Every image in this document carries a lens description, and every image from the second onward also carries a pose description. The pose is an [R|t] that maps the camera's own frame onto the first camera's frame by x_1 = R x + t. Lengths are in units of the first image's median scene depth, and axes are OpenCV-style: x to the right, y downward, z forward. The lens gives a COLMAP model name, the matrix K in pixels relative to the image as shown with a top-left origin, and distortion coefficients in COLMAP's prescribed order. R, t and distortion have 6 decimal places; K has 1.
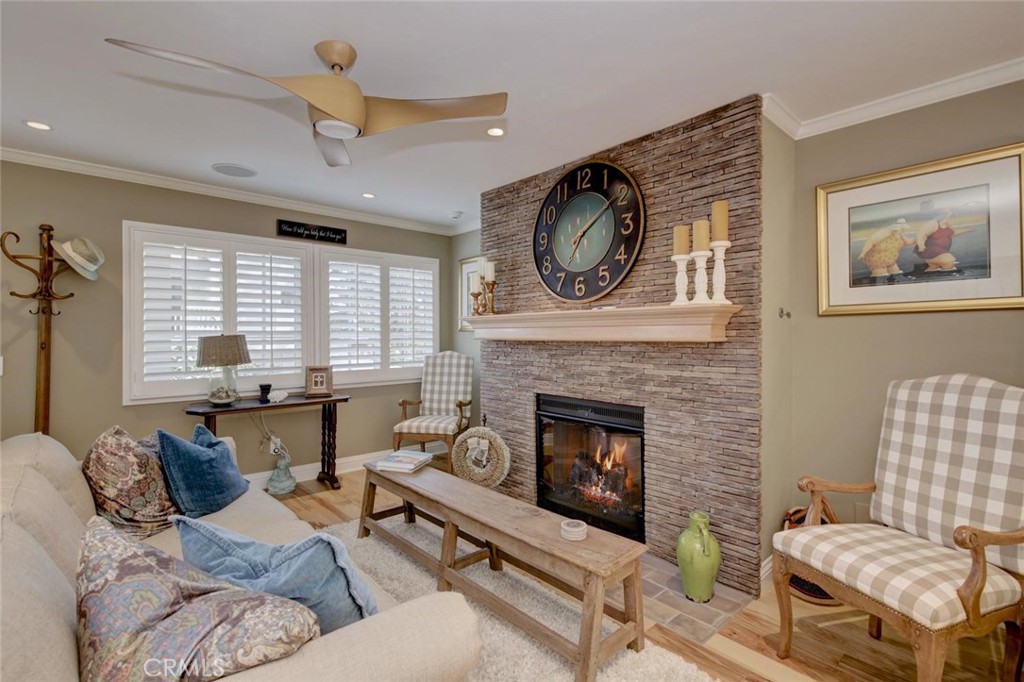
lens RADIAL K [[468.2, 0, 514.1], [0, 468.2, 334.5], [0, 0, 1]] dist [-0.002002, -0.000197]
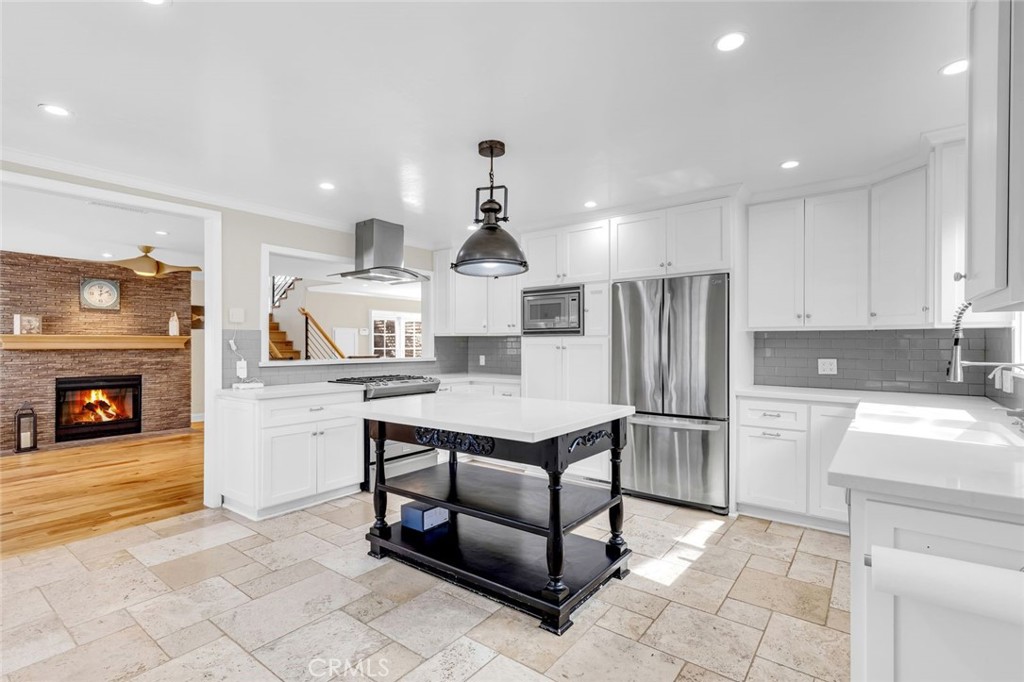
lens RADIAL K [[479.0, 0, 510.6], [0, 479.0, 337.0], [0, 0, 1]] dist [0.005101, 0.000388]
pose [[-0.180149, 0.018546, 0.983465, -2.379019], [-0.000029, 0.999822, -0.018860, 0.002036], [-0.983639, -0.003426, -0.180116, -0.435505]]
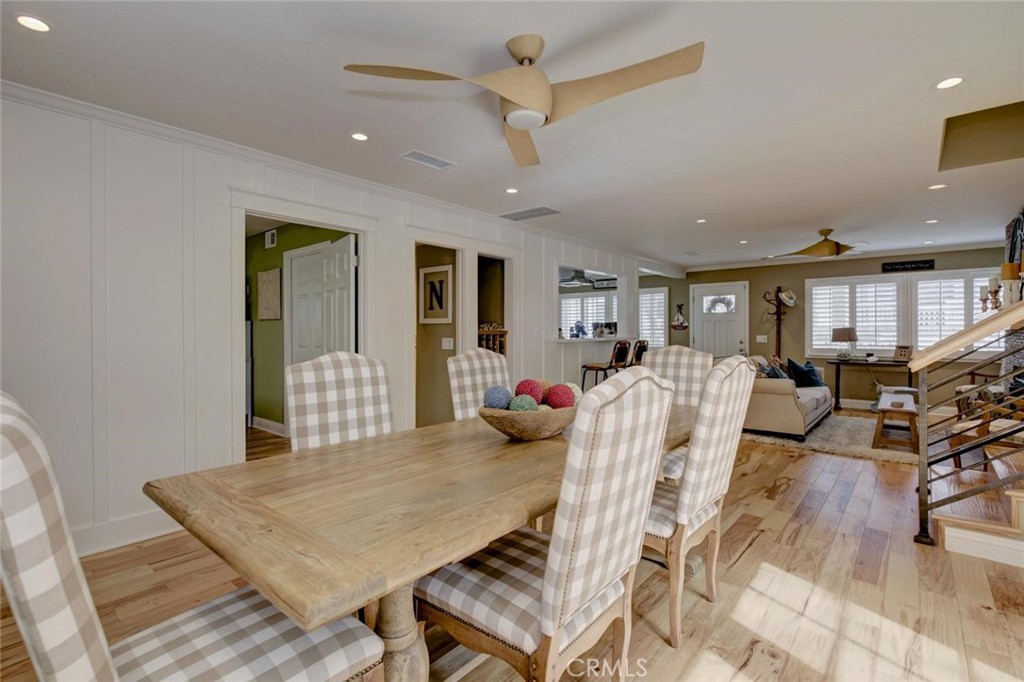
lens RADIAL K [[472.9, 0, 513.2], [0, 472.9, 336.4], [0, 0, 1]] dist [-0.020440, 0.000030]
pose [[0.128525, 0.013203, -0.991618, 1.483839], [0.002635, 0.999903, 0.013655, 0.008478], [0.991703, -0.004368, 0.128478, -0.861681]]
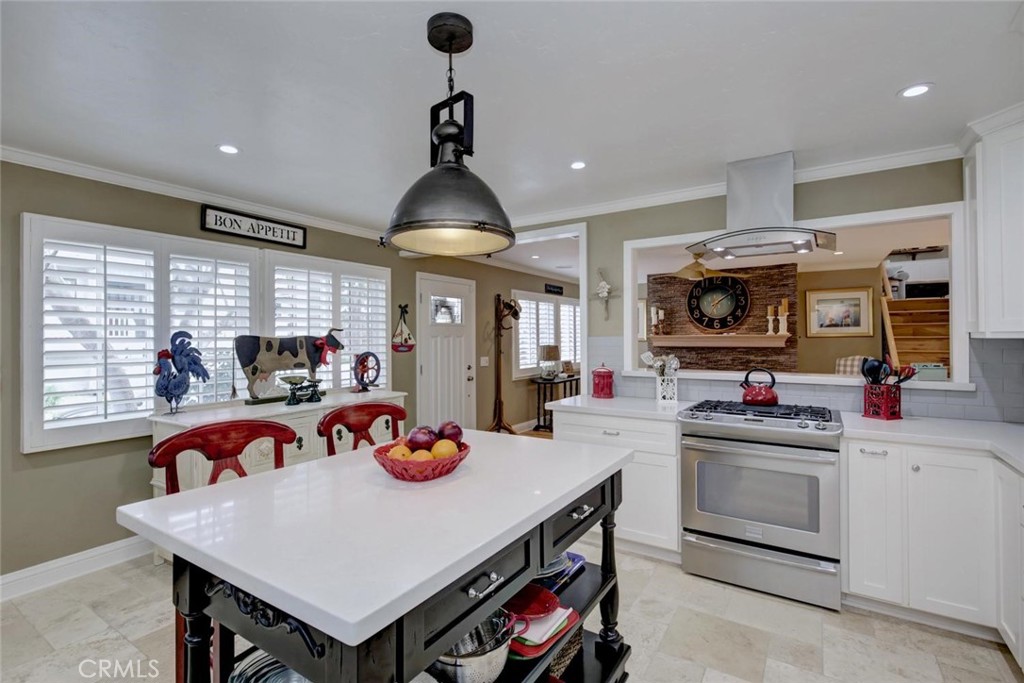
lens RADIAL K [[479.0, 0, 510.6], [0, 479.0, 337.5], [0, 0, 1]] dist [0.005101, 0.000388]
pose [[0.965465, -0.004403, 0.260495, -1.540680], [0.004231, 0.999990, 0.001218, -0.041841], [-0.260498, -0.000074, 0.965474, -1.113641]]
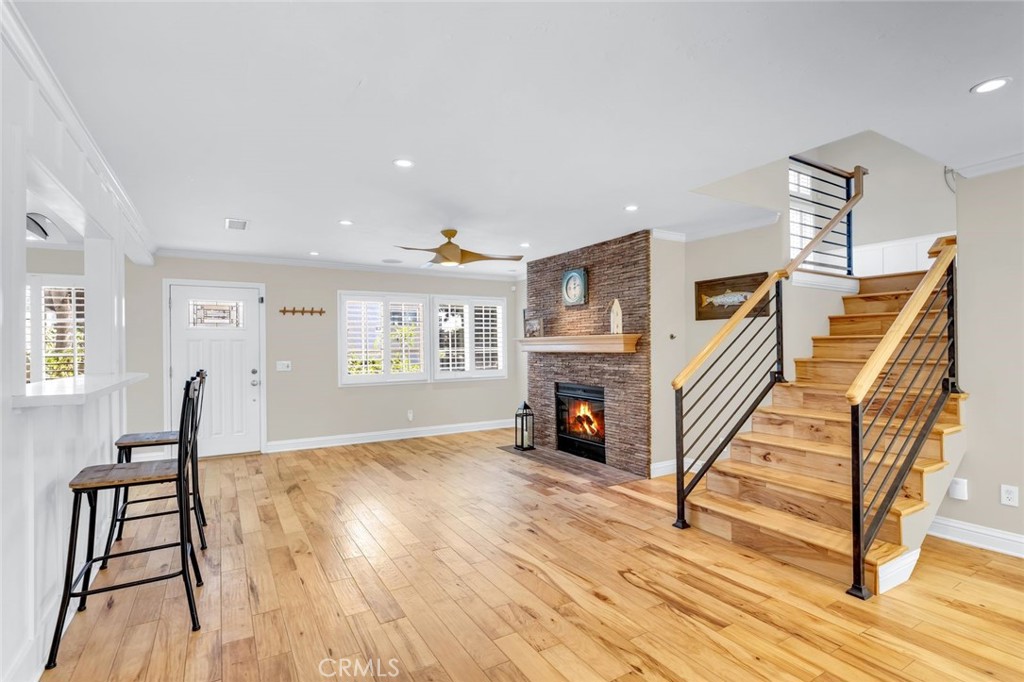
lens RADIAL K [[484.8, 0, 512.0], [0, 484.8, 341.0], [0, 0, 1]] dist [-0.018664, 0.000110]
pose [[0.981781, -0.009835, -0.189759, 0.259501], [0.008359, 0.999928, -0.008579, -0.014328], [0.189830, 0.006836, 0.981793, -0.888219]]
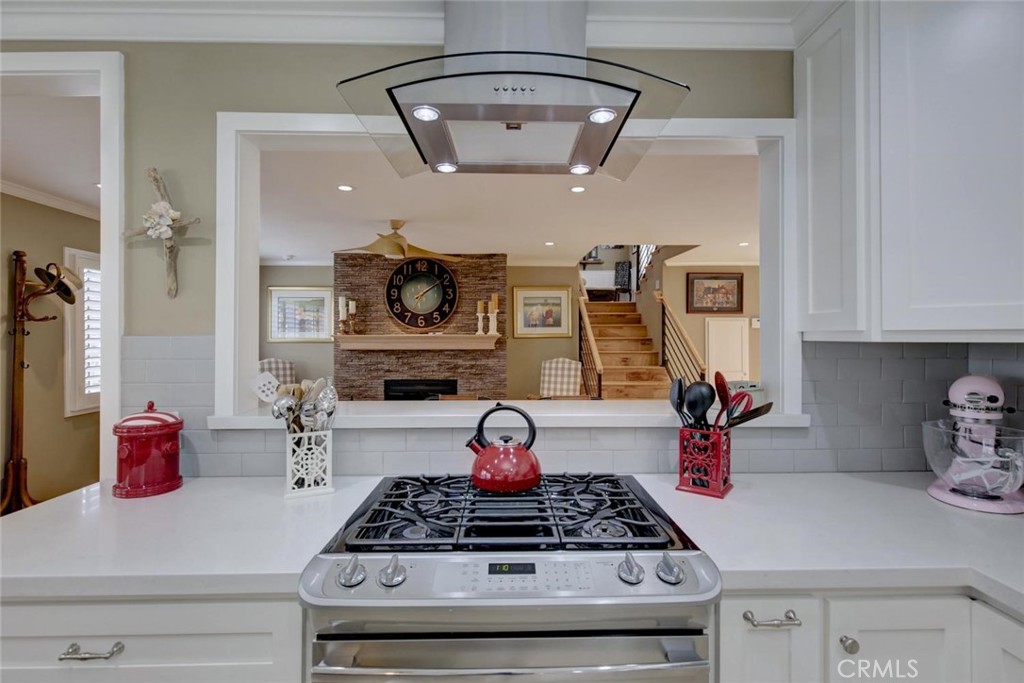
lens RADIAL K [[472.9, 0, 513.2], [0, 472.9, 336.9], [0, 0, 1]] dist [-0.020440, 0.000030]
pose [[0.651781, -0.000243, 0.758407, -1.106241], [-0.000973, 0.999999, 0.001157, -0.041336], [-0.758407, -0.001493, 0.651780, -0.569327]]
